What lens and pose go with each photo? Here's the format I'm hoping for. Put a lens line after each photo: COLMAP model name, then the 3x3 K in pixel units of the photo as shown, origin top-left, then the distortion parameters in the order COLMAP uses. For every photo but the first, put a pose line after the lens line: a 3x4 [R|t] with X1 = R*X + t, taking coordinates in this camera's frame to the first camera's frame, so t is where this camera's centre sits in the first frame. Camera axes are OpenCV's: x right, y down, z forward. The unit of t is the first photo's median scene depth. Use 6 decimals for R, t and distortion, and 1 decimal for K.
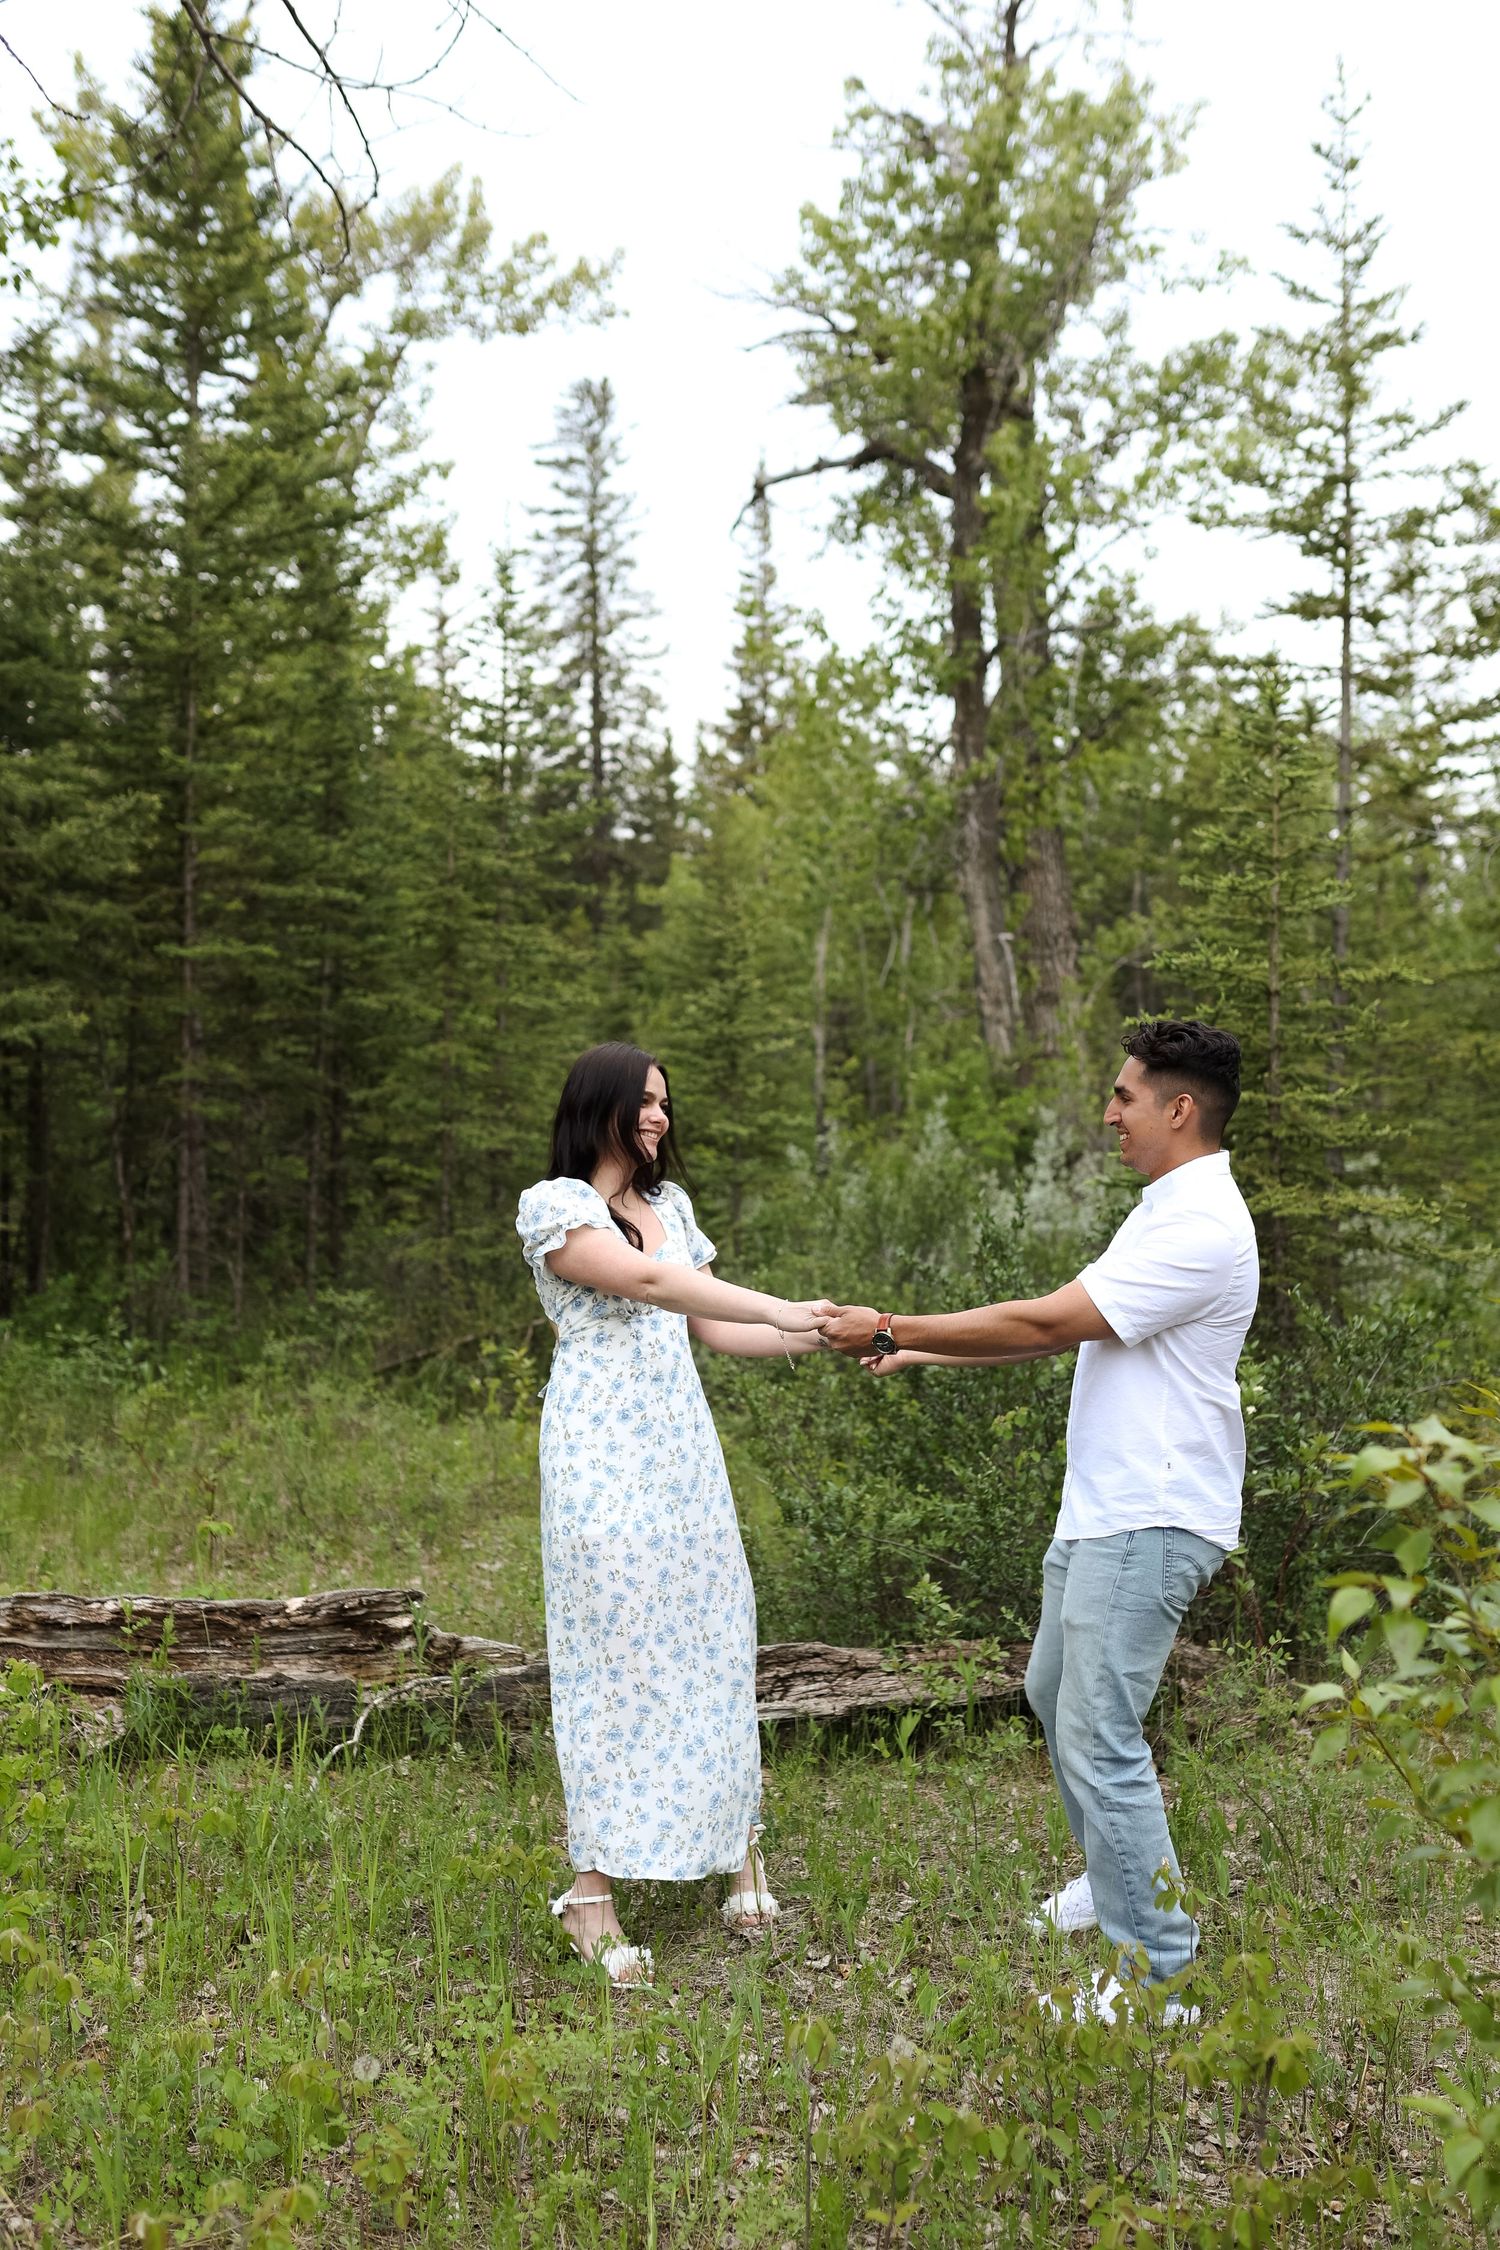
lens RADIAL K [[2319.5, 0, 791.2], [0, 2319.5, 1130.8], [0, 0, 1]] dist [-0.025465, 0.021176]
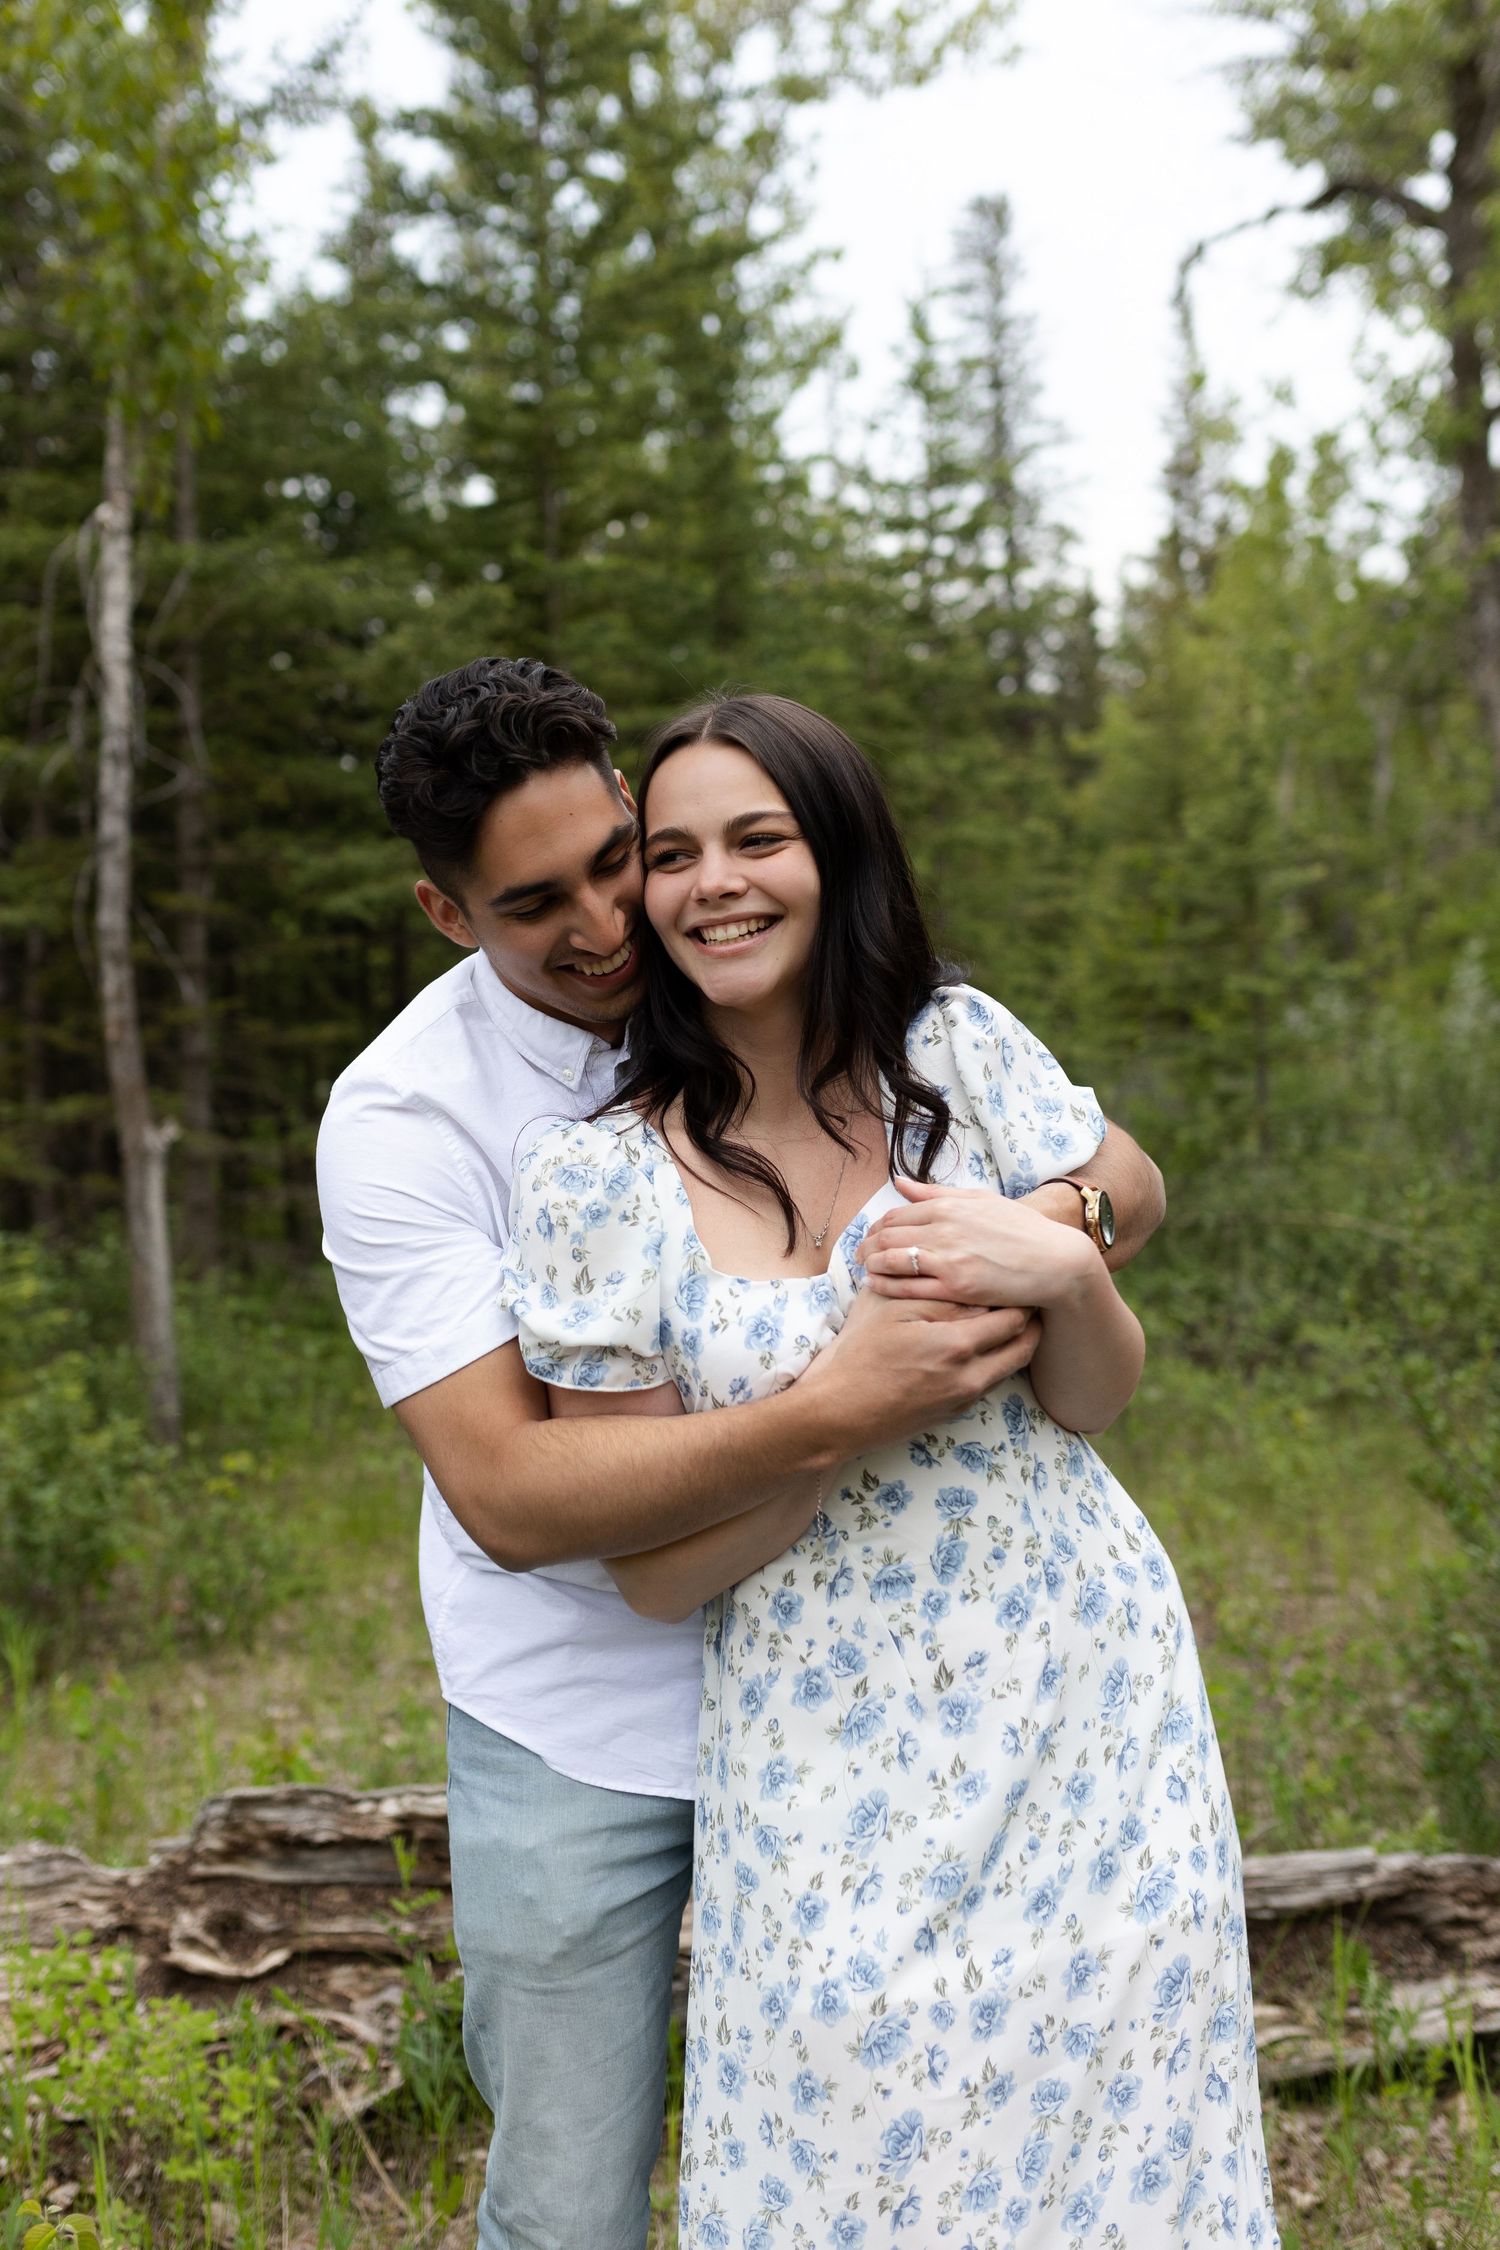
lens RADIAL K [[2340.8, 0, 702.3], [0, 2340.8, 1025.7], [0, 0, 1]] dist [-0.014363, -0.009168]
pose [[0.975712, -0.043888, -0.214617, -0.023286], [0.044757, 0.998998, -0.000812, 0.003163], [0.214437, -0.008813, 0.976698, 0.126193]]
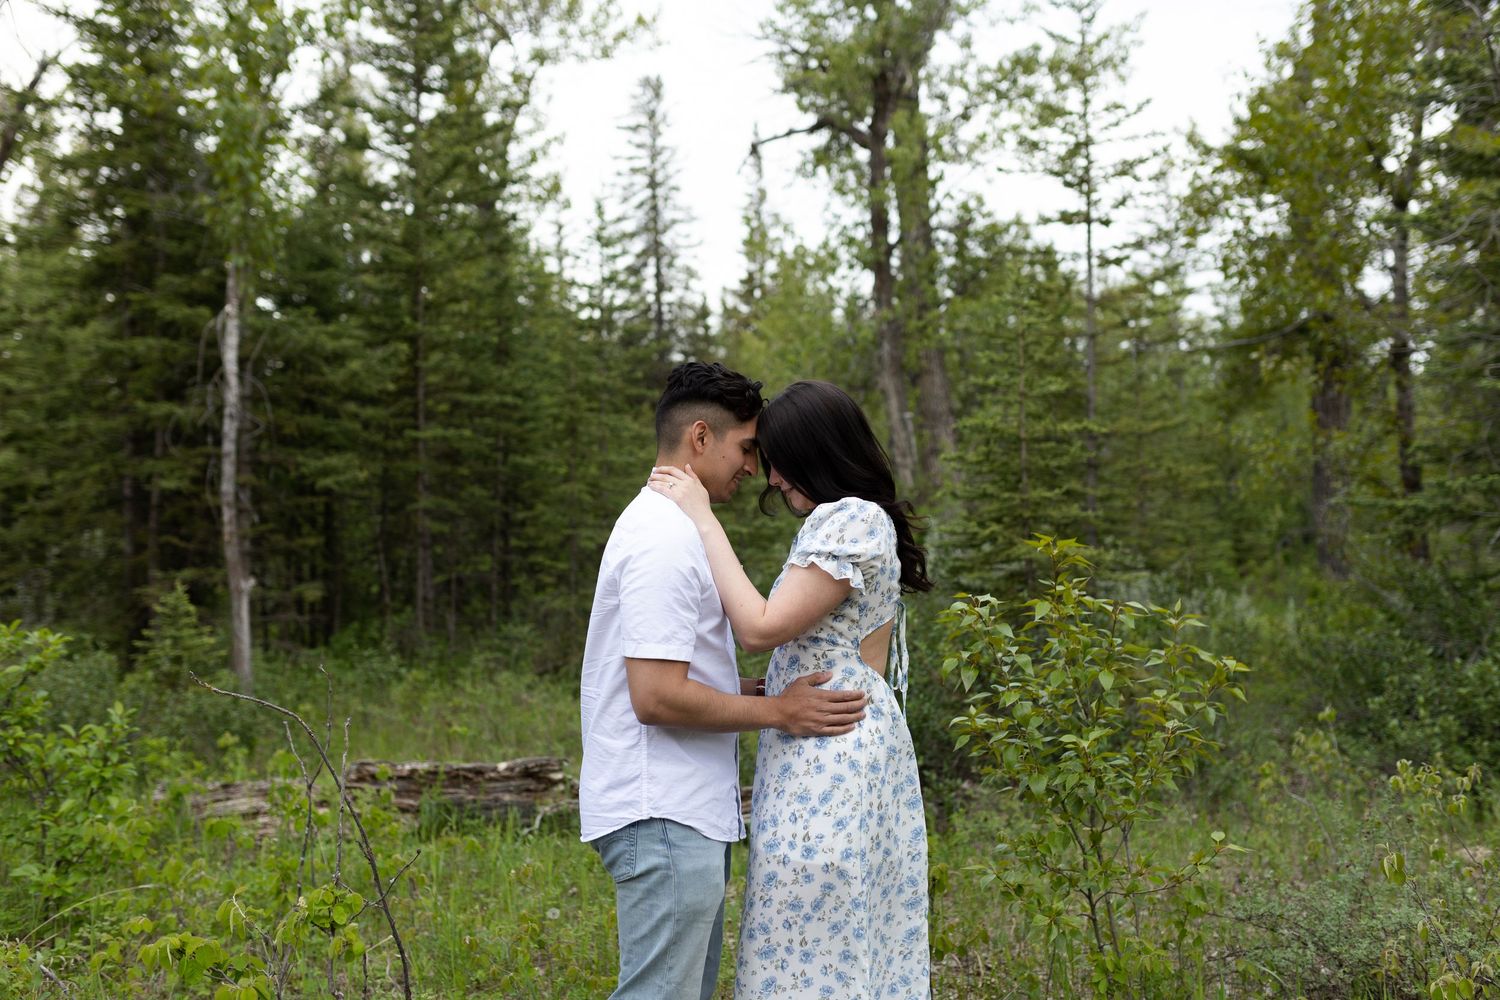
lens RADIAL K [[1532.7, 0, 758.9], [0, 1532.7, 466.4], [0, 0, 1]] dist [0.063709, 0.022197]
pose [[0.999447, -0.024918, -0.022005, 0.009916], [0.023691, 0.998241, -0.054341, 0.008928], [0.023320, 0.053790, 0.998280, -0.085129]]
